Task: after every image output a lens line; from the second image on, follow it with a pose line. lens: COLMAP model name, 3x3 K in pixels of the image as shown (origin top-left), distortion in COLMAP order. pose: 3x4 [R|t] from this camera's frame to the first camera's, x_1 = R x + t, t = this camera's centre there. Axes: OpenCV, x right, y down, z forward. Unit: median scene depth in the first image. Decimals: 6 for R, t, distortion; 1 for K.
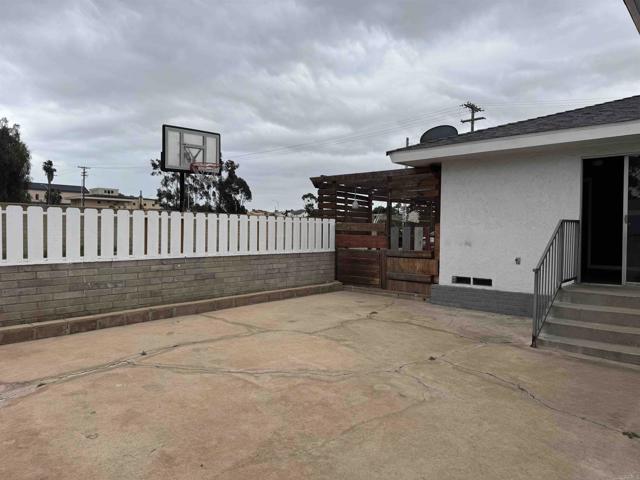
lens RADIAL K [[448.4, 0, 320.0], [0, 448.4, 240.0], [0, 0, 1]] dist [0.077118, -0.094920]
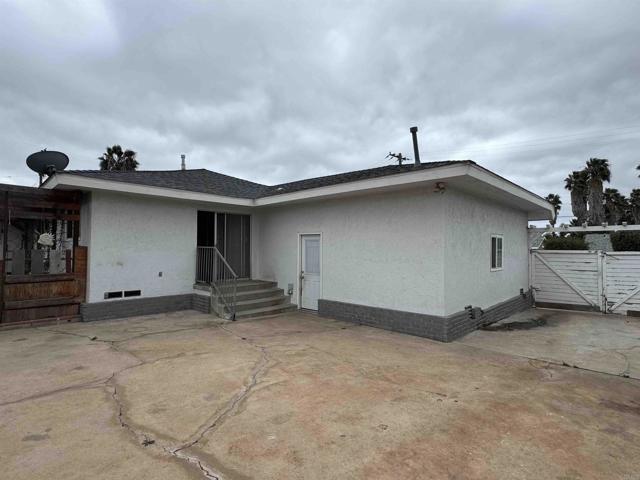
lens RADIAL K [[338.6, 0, 320.0], [0, 338.6, 240.0], [0, 0, 1]] dist [-0.006347, 0.000564]
pose [[0.009883, 0.019003, 0.999771, -0.665871], [0.013264, 0.999729, -0.019134, -0.036370], [-0.999863, 0.013450, 0.009628, 0.528216]]
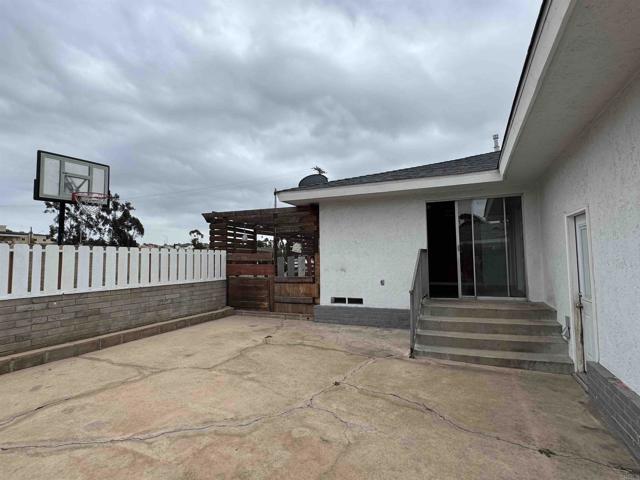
lens RADIAL K [[338.6, 0, 320.0], [0, 338.6, 240.0], [0, 0, 1]] dist [-0.006347, 0.000564]
pose [[0.945279, -0.001779, 0.326258, -0.029953], [0.026623, 0.997071, -0.071699, -0.008775], [-0.325175, 0.076461, 0.942558, 0.186172]]
